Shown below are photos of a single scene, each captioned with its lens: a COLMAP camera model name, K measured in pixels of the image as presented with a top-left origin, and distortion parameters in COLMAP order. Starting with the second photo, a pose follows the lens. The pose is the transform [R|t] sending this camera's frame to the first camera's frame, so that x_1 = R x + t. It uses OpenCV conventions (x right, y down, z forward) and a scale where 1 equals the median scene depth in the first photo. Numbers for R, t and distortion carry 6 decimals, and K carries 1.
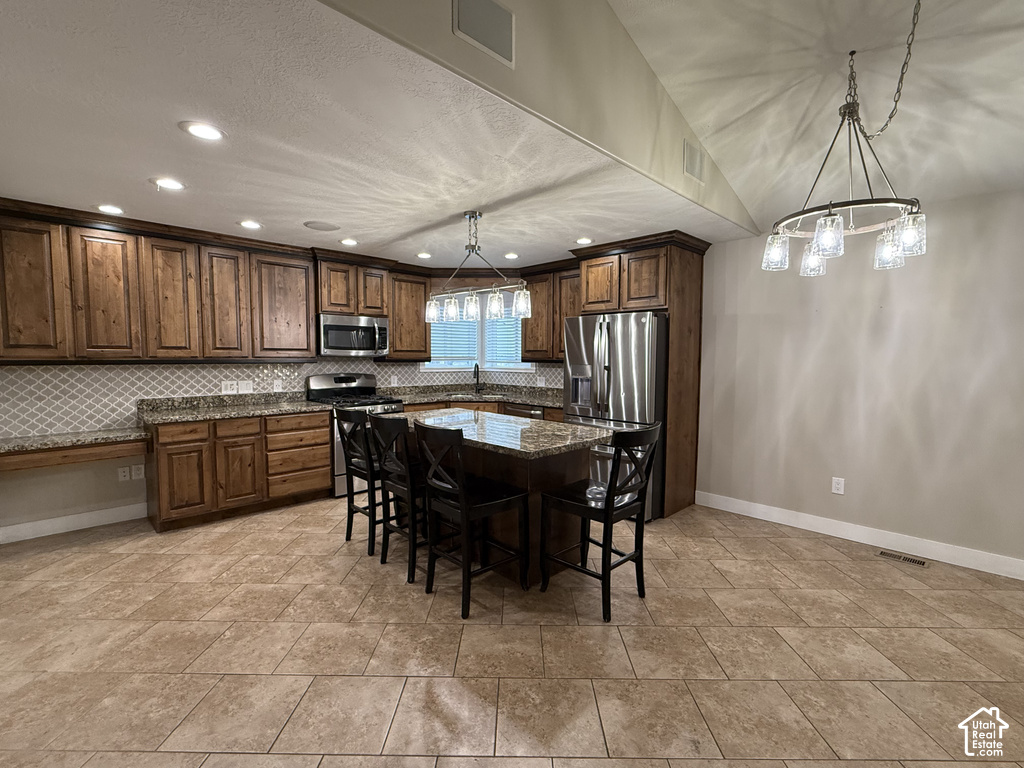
lens RADIAL K [[469.8, 0, 509.3], [0, 469.8, 385.2], [0, 0, 1]] dist [0.001858, 0.000343]
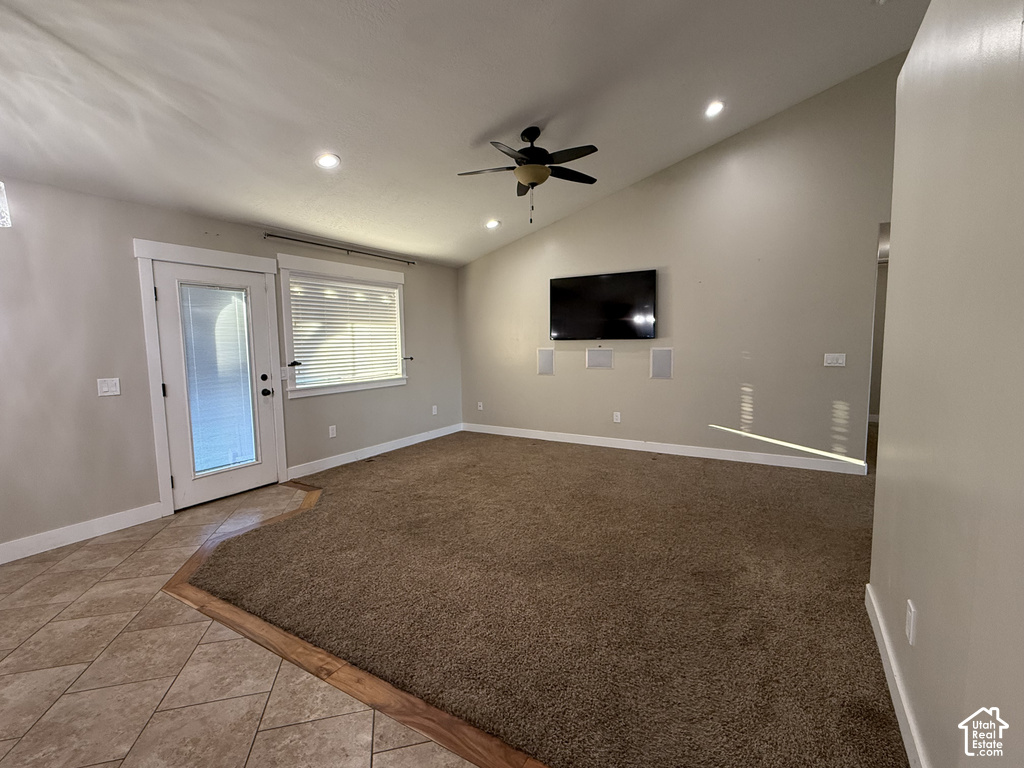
lens RADIAL K [[469.8, 0, 509.6], [0, 469.8, 383.5], [0, 0, 1]] dist [0.001858, 0.000343]
pose [[-0.258912, -0.092764, 0.961436, -0.288565], [0.074454, 0.990499, 0.115618, -0.017782], [-0.963027, 0.101517, -0.249545, 0.317791]]
